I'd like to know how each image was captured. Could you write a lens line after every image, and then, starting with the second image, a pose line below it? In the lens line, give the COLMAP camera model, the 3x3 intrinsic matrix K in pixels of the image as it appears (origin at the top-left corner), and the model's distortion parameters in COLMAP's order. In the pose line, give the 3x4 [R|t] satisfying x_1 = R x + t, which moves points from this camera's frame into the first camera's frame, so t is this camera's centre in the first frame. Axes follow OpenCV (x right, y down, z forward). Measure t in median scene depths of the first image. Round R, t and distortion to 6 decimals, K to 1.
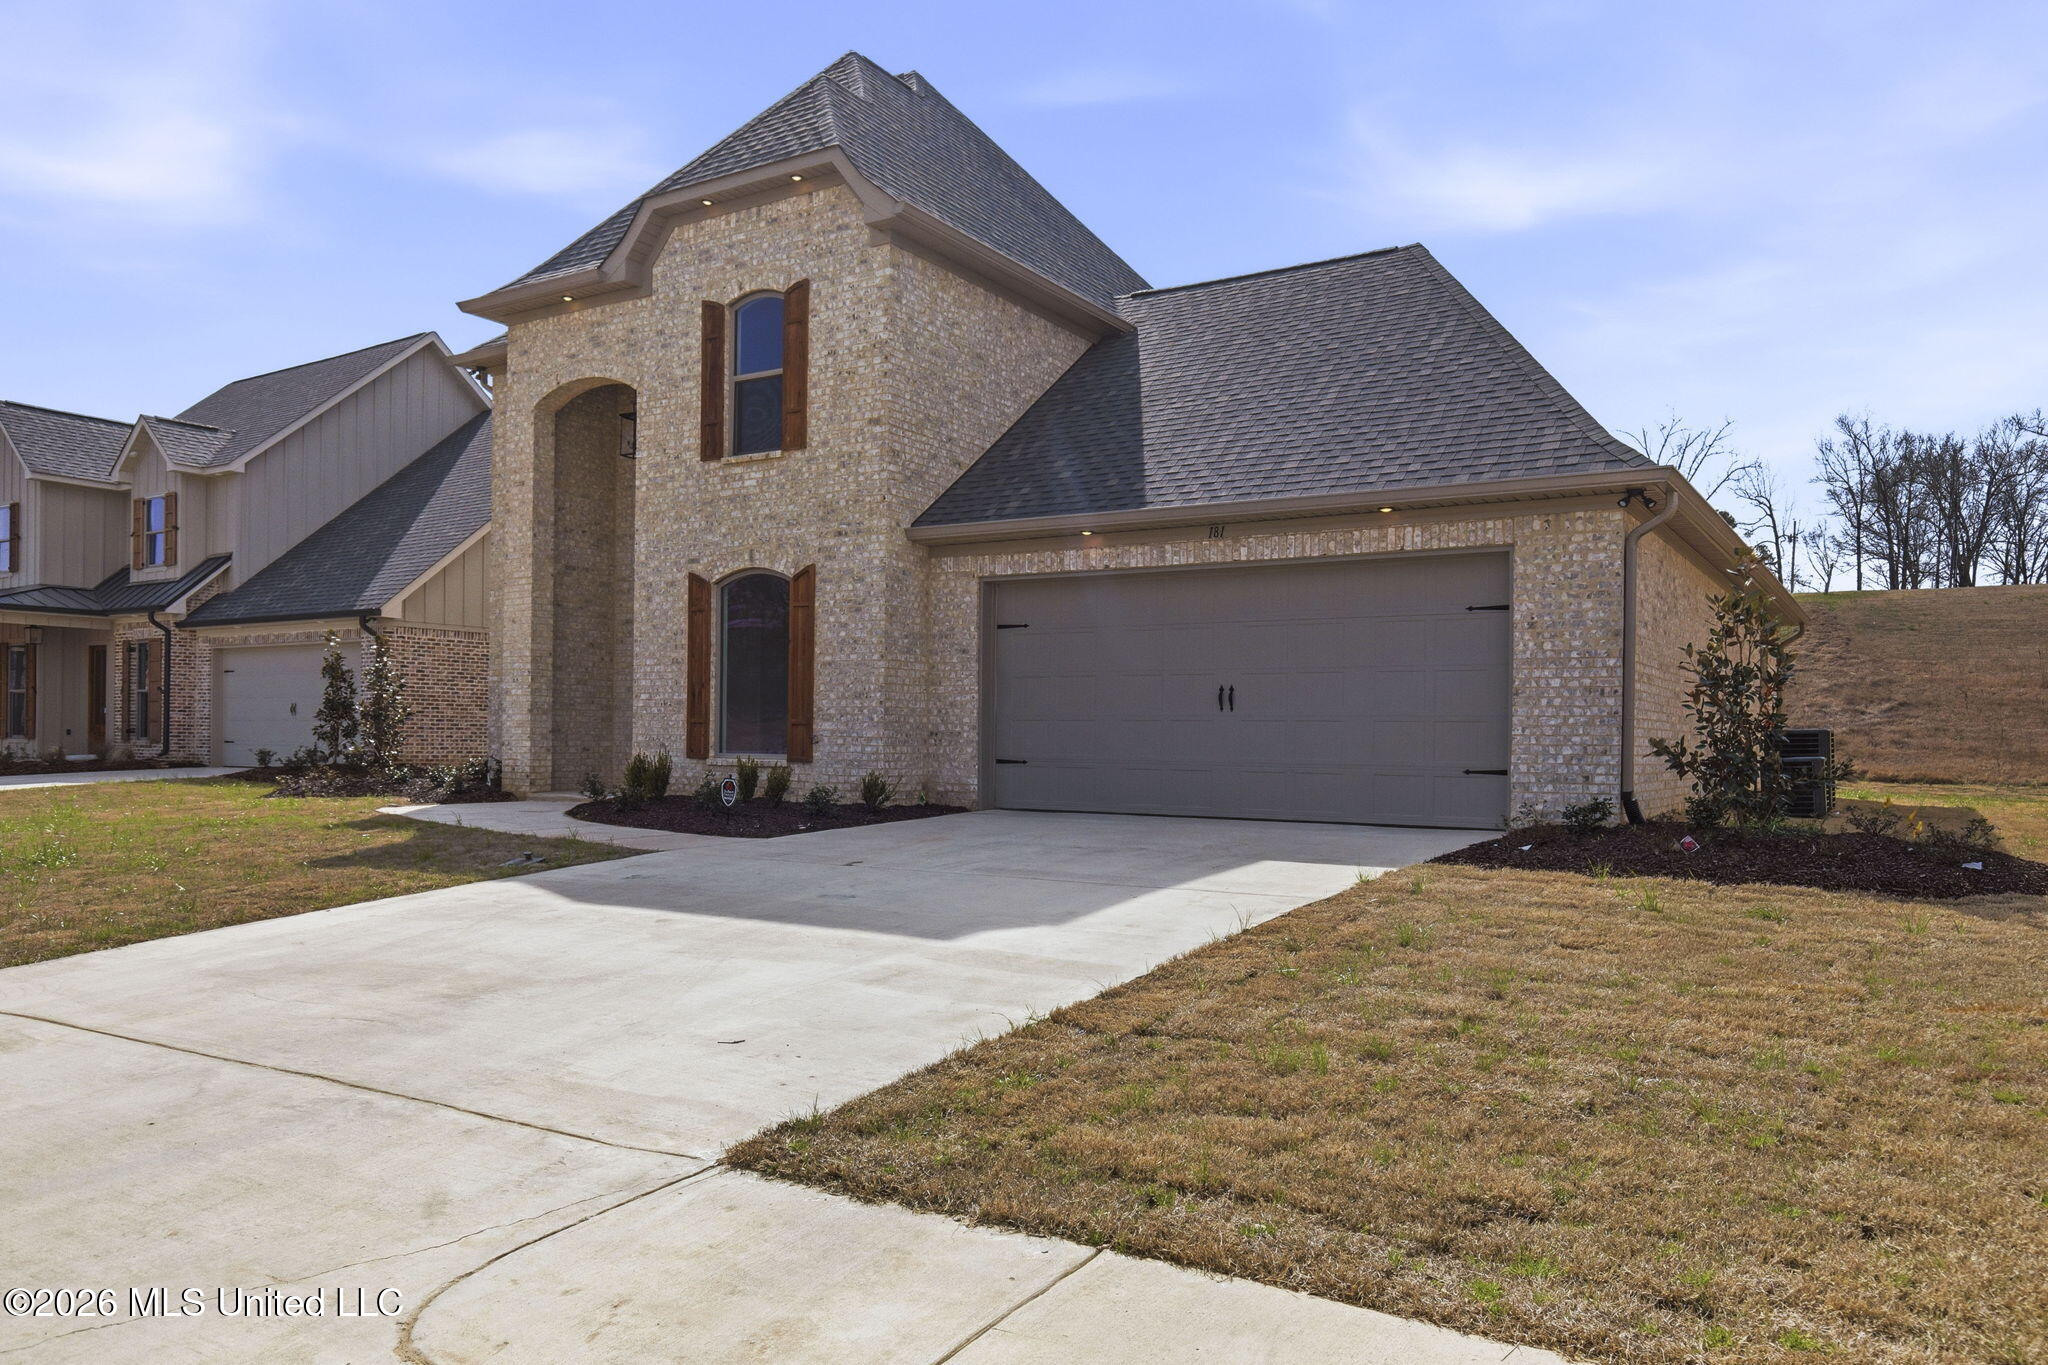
lens RADIAL K [[1432.5, 0, 1023.6], [0, 1432.5, 746.4], [0, 0, 1]] dist [-0.000772, 0.000661]
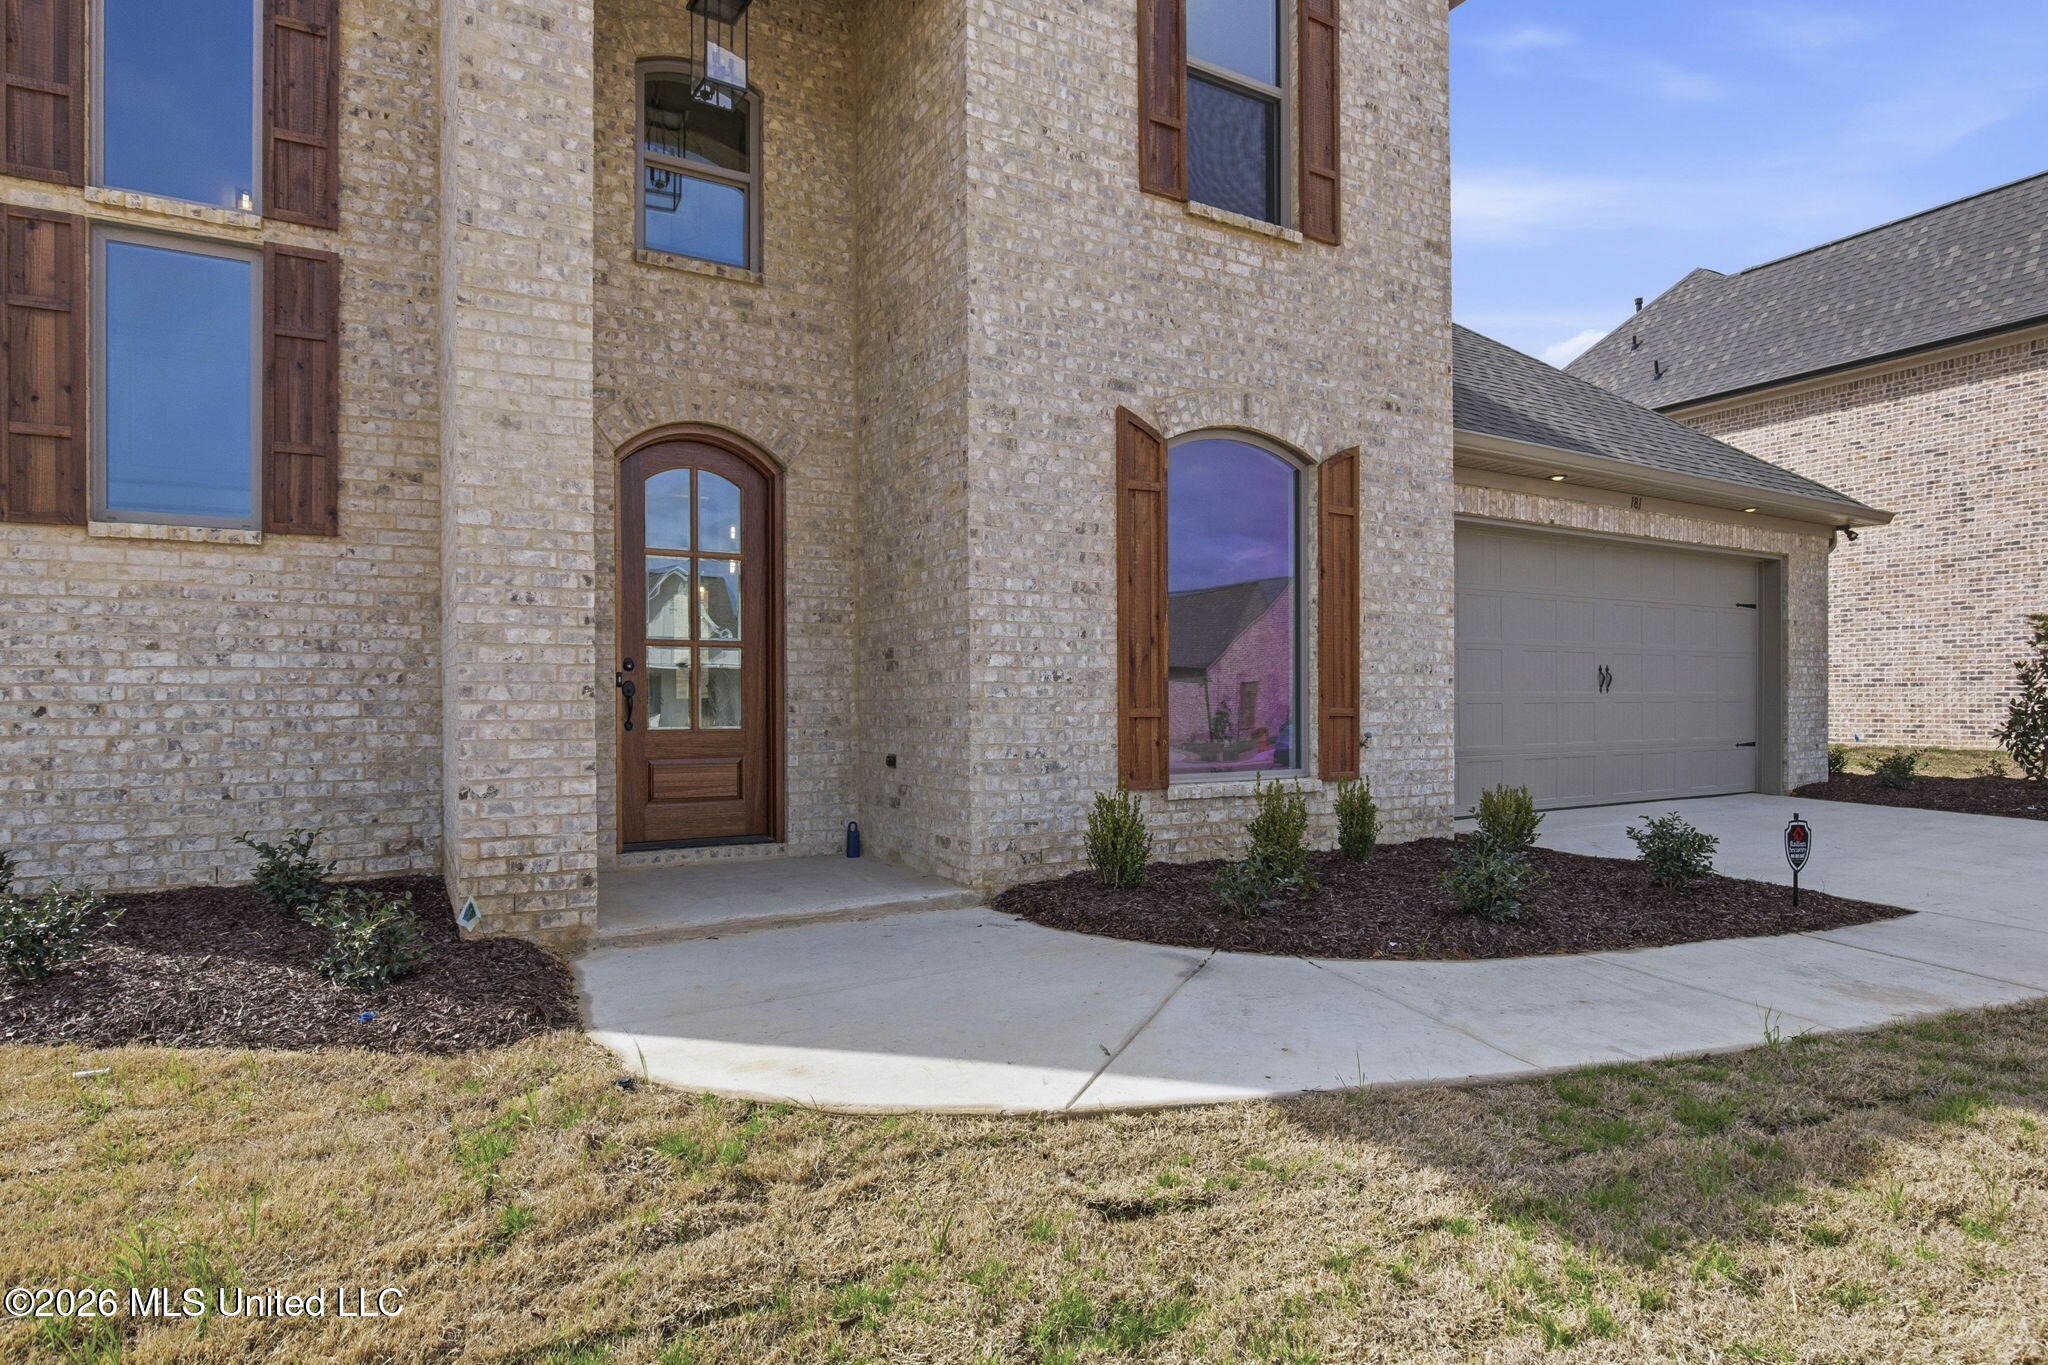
lens RADIAL K [[1105.5, 0, 1022.2], [0, 1105.5, 714.8], [0, 0, 1]] dist [-0.021646, 0.000330]
pose [[0.464515, -0.023092, 0.885264, -0.611629], [0.014920, 0.999722, 0.018249, -0.026006], [-0.885439, 0.004731, 0.464731, 0.899869]]
